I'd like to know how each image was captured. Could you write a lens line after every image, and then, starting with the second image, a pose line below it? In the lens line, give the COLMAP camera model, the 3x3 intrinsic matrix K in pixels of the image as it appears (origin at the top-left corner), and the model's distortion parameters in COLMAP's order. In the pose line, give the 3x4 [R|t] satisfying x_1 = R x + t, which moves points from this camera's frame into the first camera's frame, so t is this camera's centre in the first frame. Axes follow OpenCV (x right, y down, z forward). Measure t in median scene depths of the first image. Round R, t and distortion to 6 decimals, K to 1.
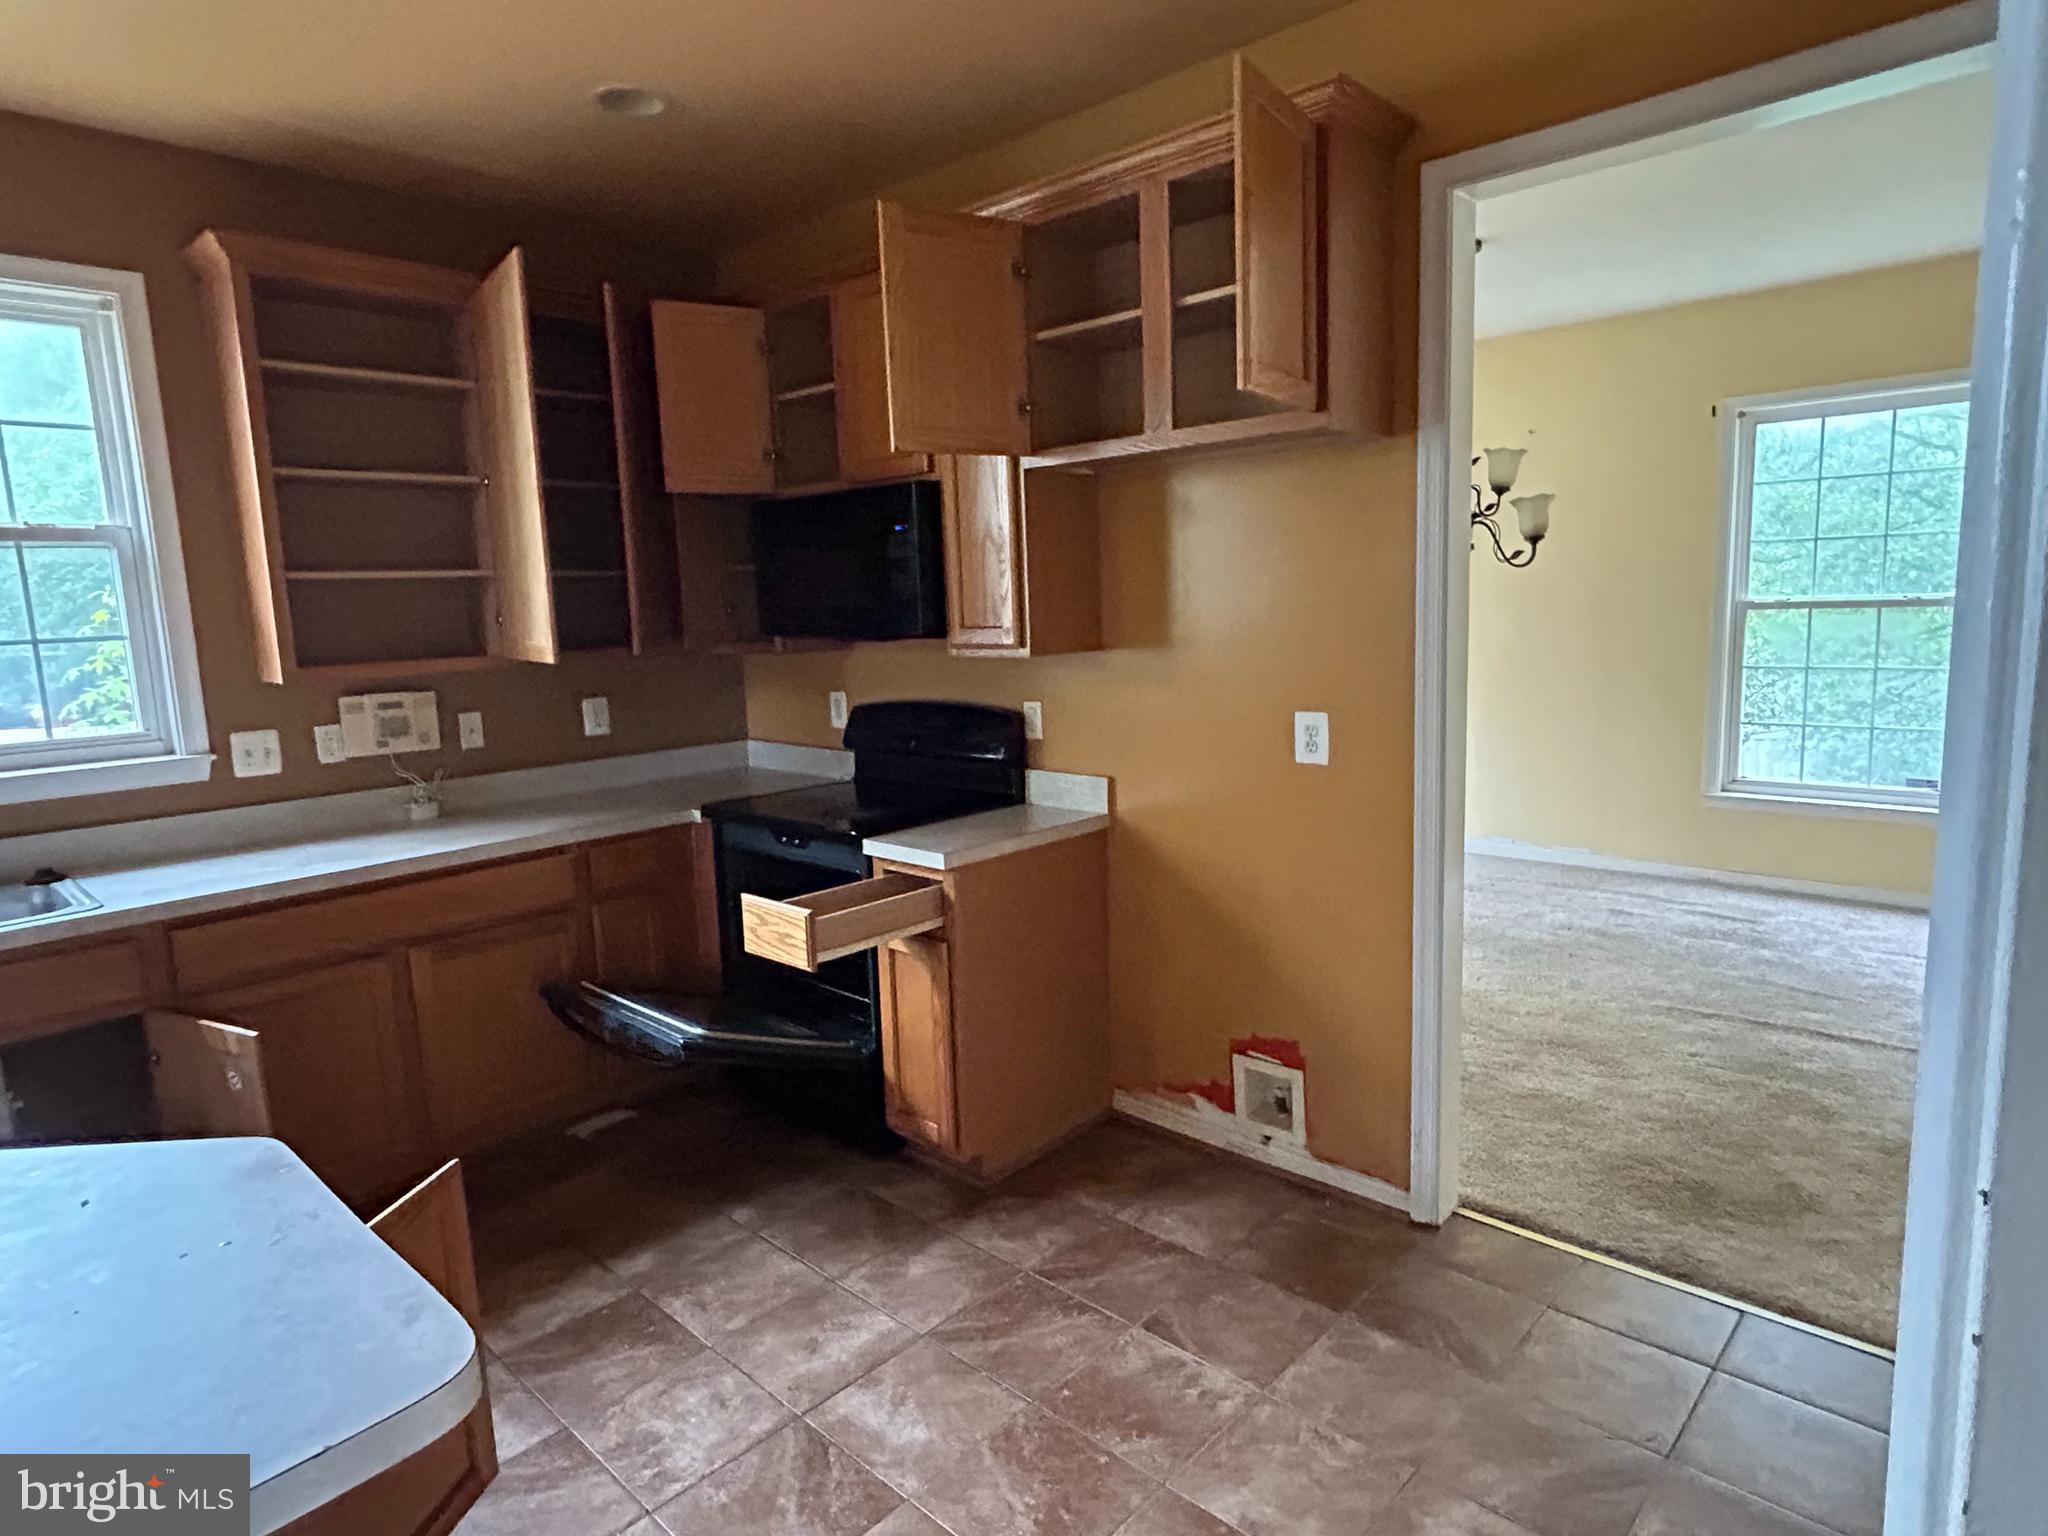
lens RADIAL K [[1157.7, 0, 1024.0], [0, 1157.7, 768.0], [0, 0, 1]] dist [0.001692, 0.000109]
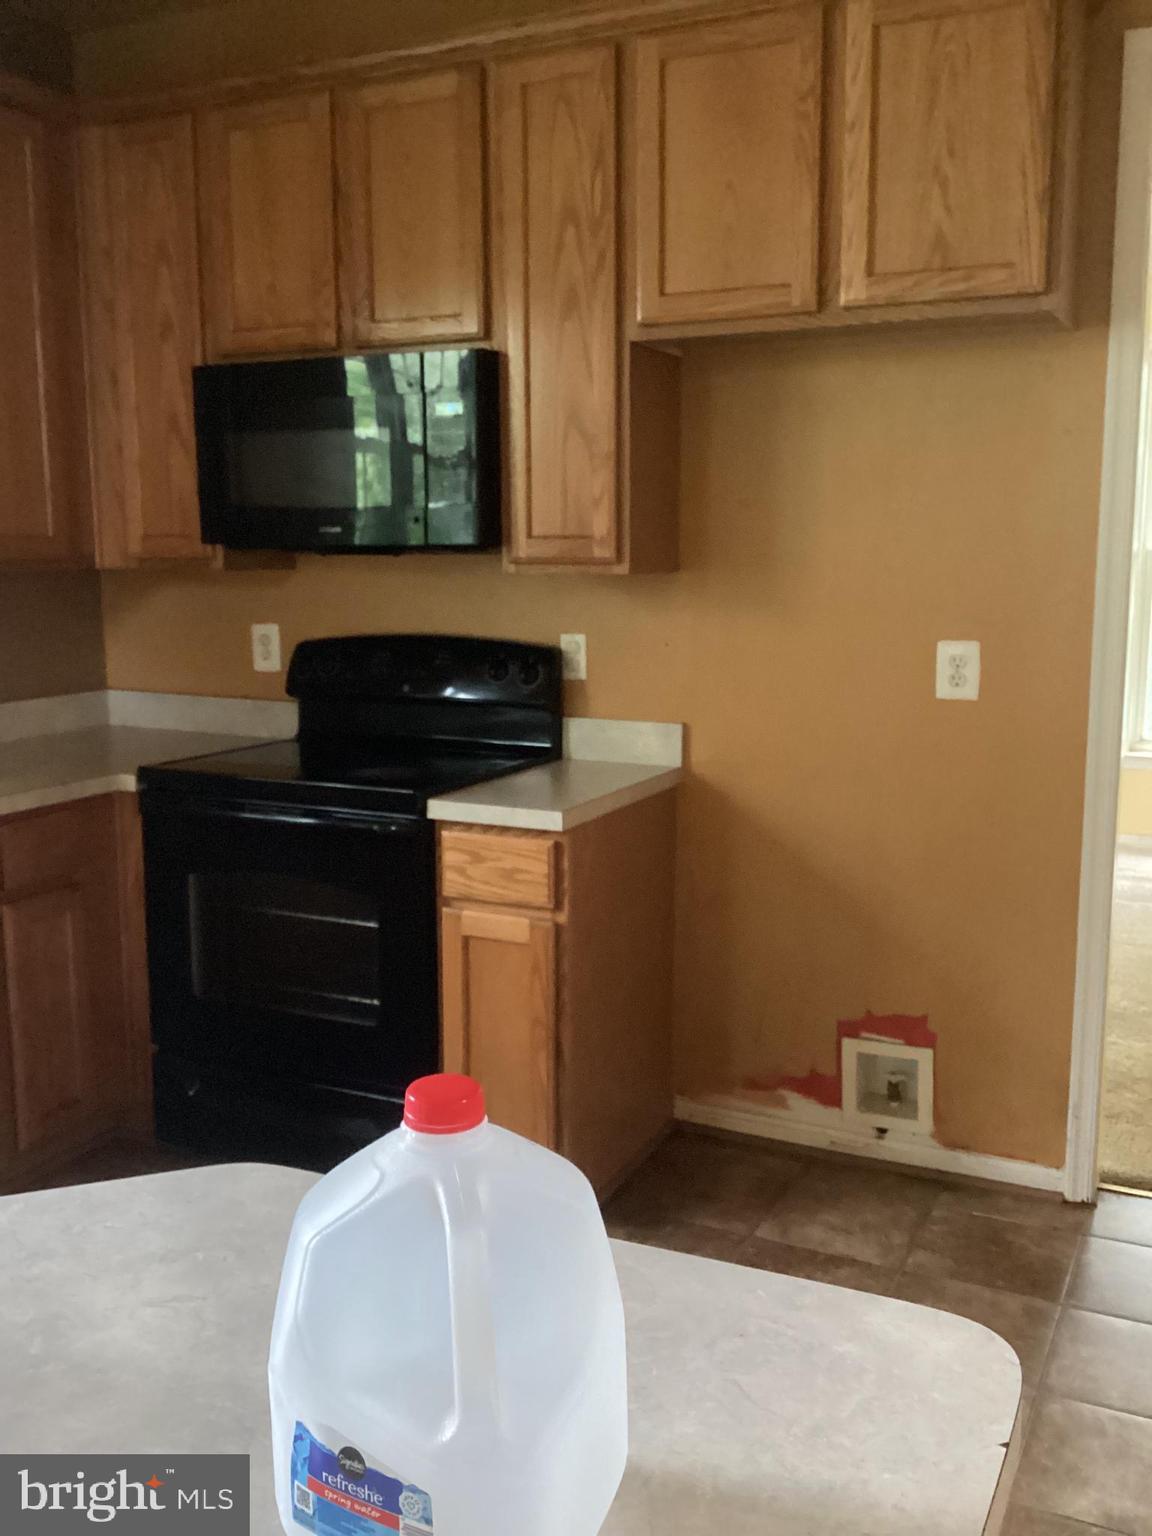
lens RADIAL K [[1386.2, 0, 576.0], [0, 1386.2, 768.0], [0, 0, 1]] dist [0.097487, -0.148853]
pose [[0.950730, -0.014797, 0.309668, -0.333074], [0.013340, 0.999888, 0.006824, 0.034738], [-0.309734, -0.002357, 0.950820, 0.064914]]
